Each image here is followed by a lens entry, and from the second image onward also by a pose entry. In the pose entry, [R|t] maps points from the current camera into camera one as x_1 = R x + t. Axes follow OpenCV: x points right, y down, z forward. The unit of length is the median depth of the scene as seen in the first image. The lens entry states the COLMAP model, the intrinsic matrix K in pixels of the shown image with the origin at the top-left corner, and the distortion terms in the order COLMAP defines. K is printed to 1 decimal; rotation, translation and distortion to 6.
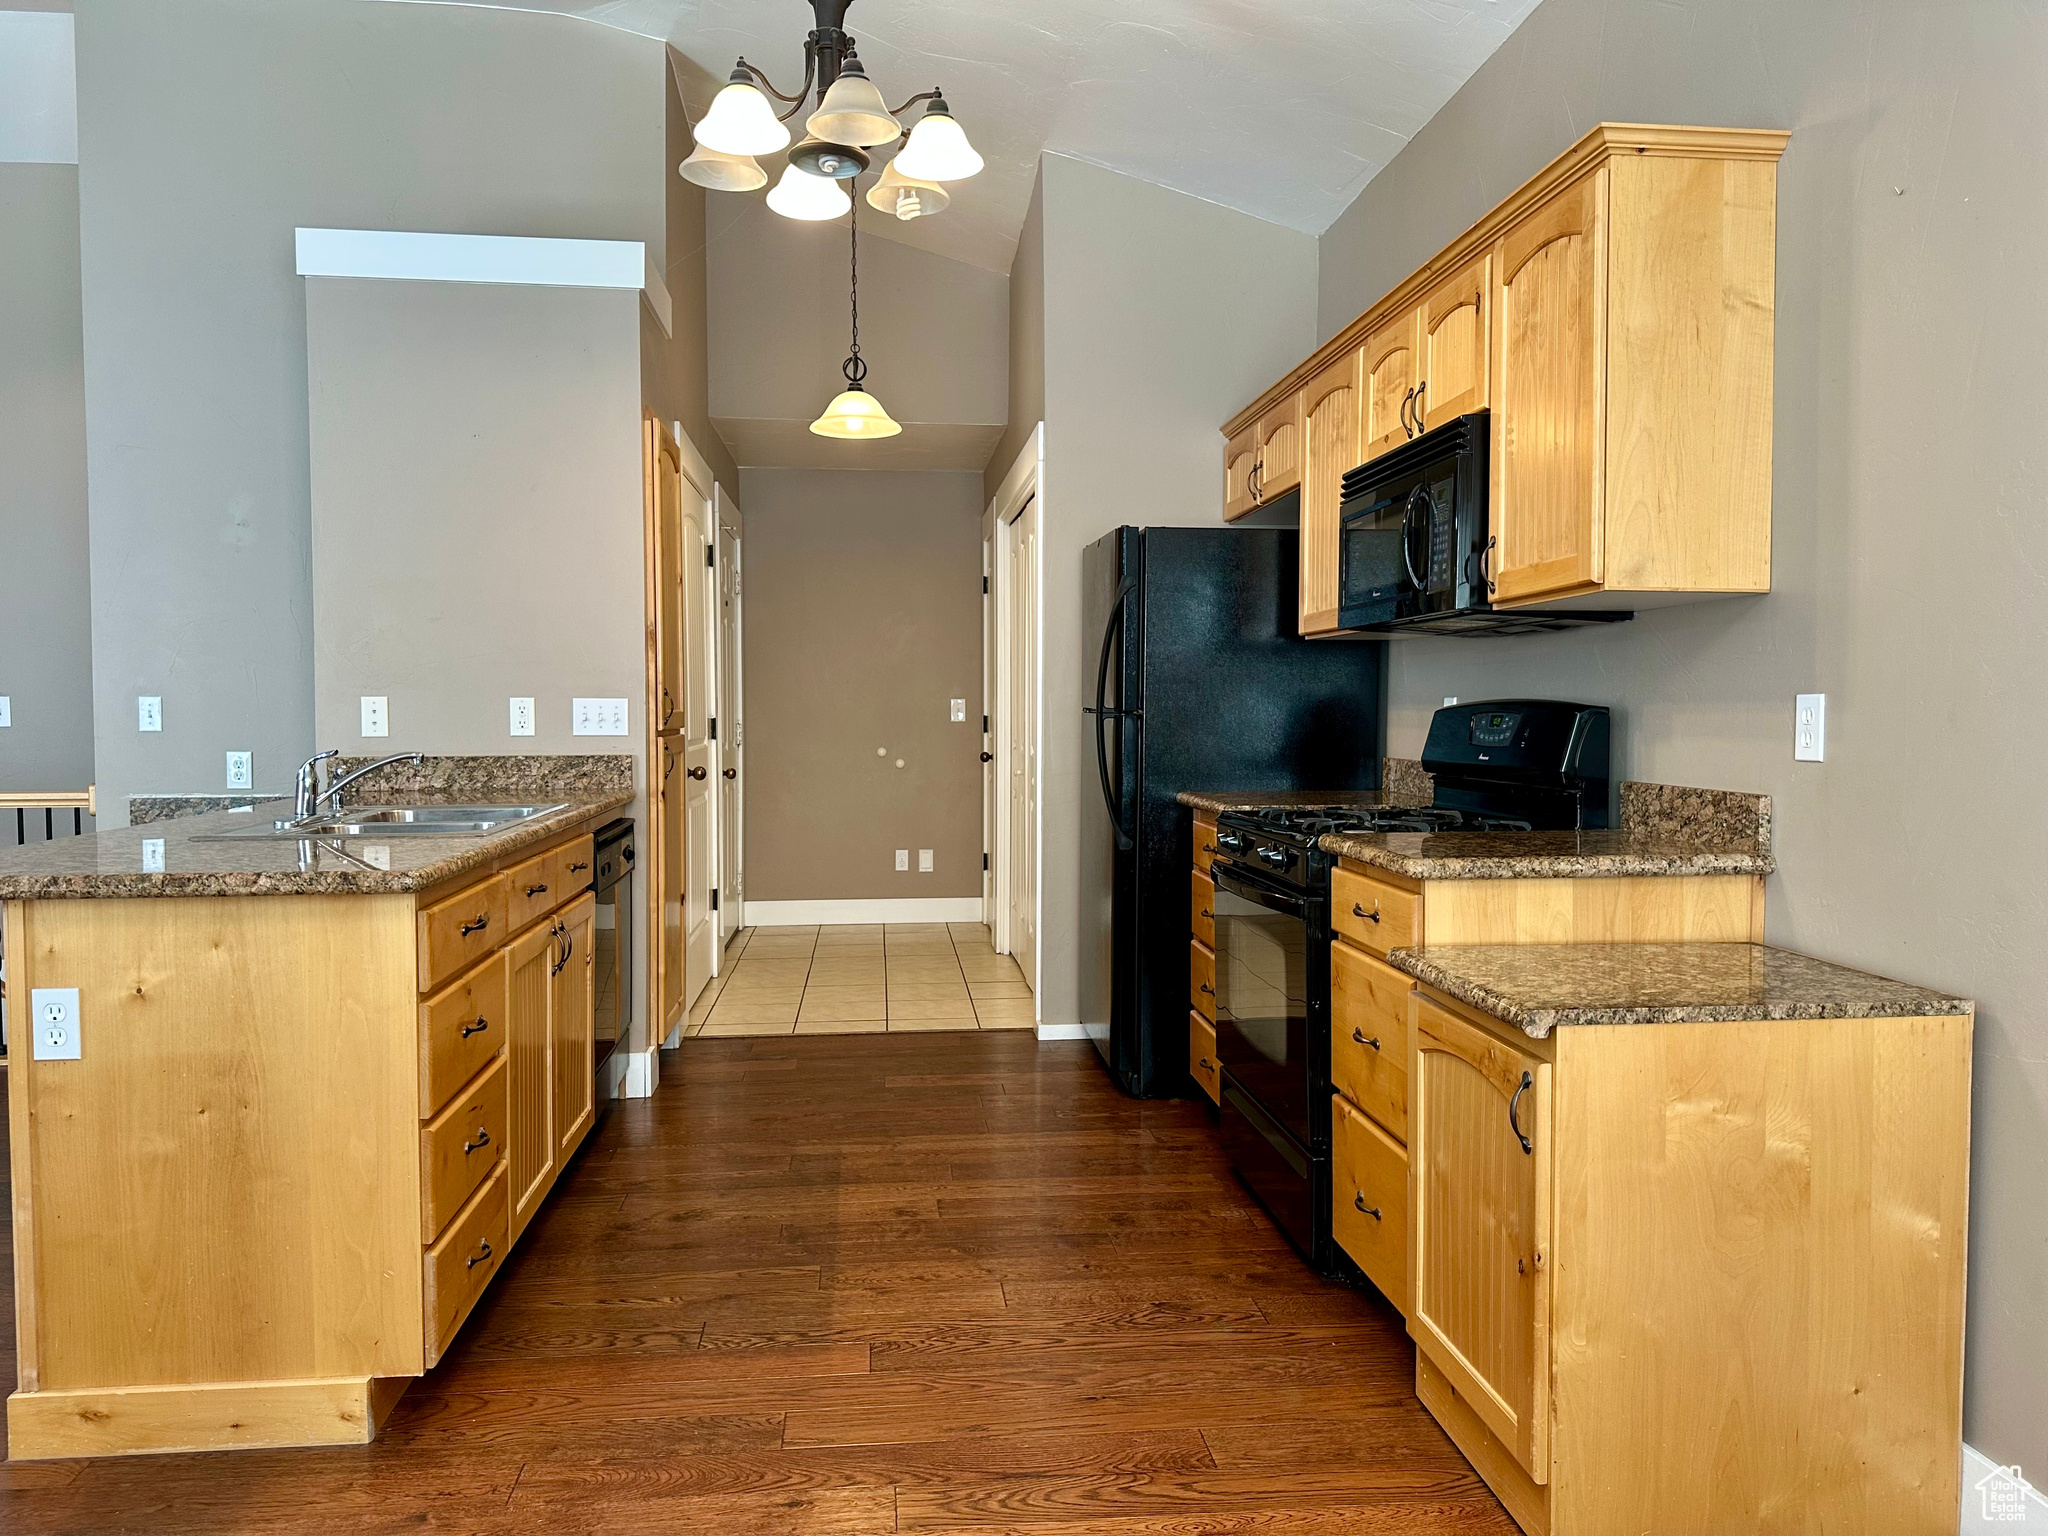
lens RADIAL K [[1446.1, 0, 1023.6], [0, 1446.1, 759.9], [0, 0, 1]] dist [0.072786, -0.101331]
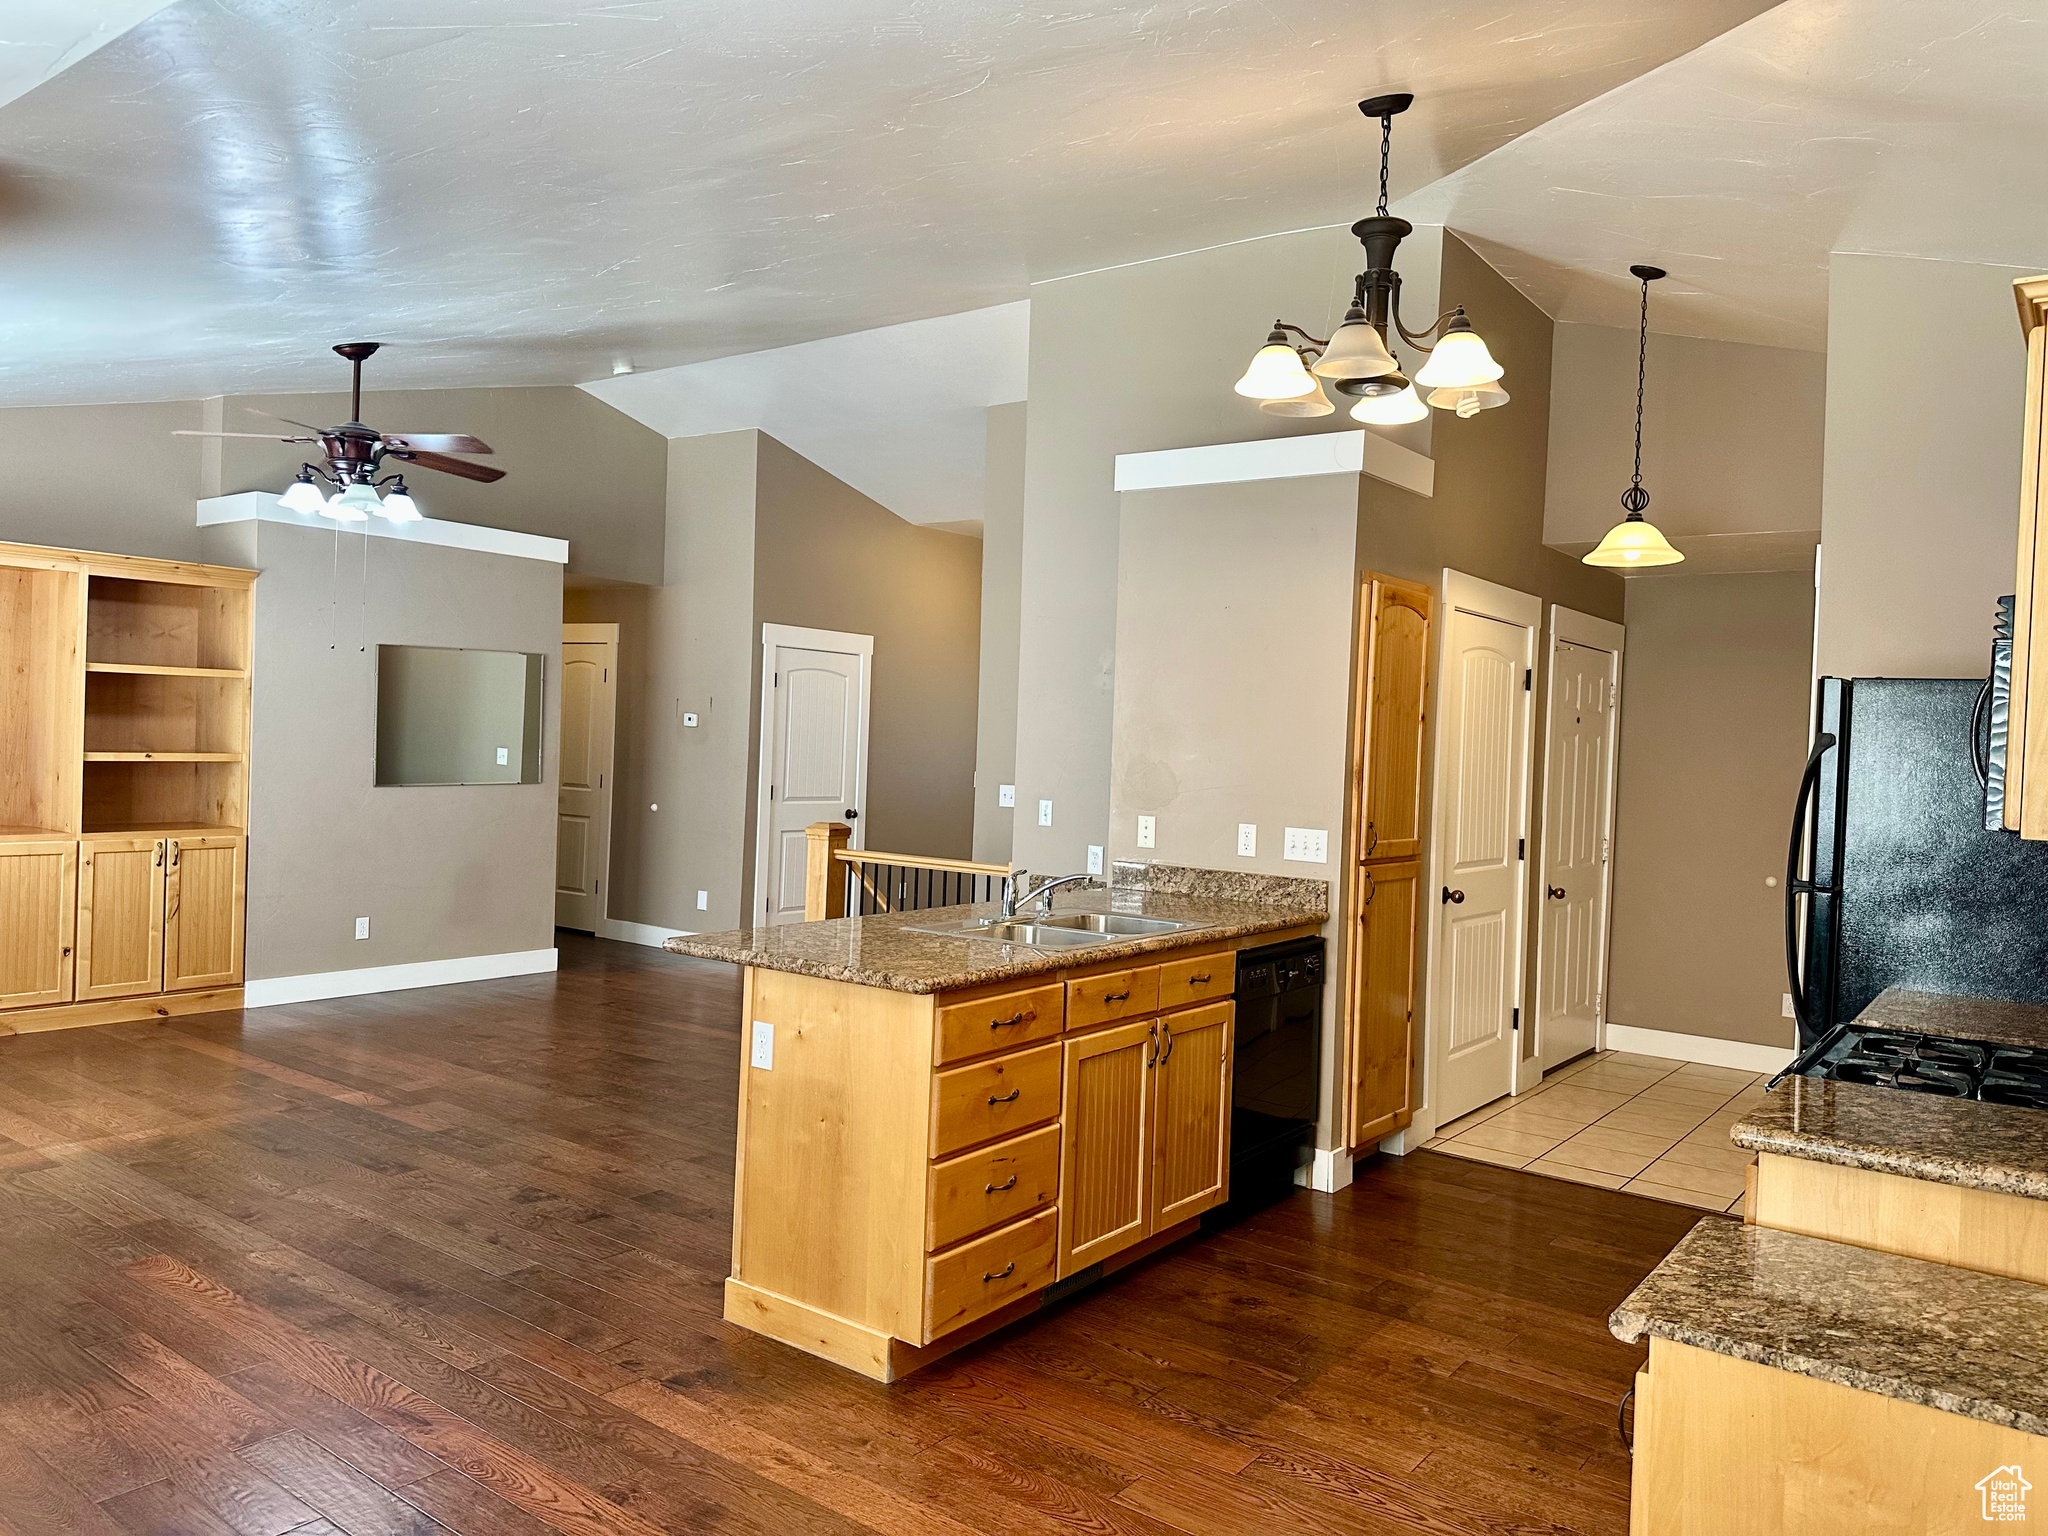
lens RADIAL K [[1446.1, 0, 1021.5], [0, 1446.1, 756.6], [0, 0, 1]] dist [0.072786, -0.101331]
pose [[0.732986, 0.037707, -0.679198, 0.536029], [-0.067390, 0.997576, -0.017344, -0.109118], [0.676897, 0.058484, 0.733750, 0.022107]]
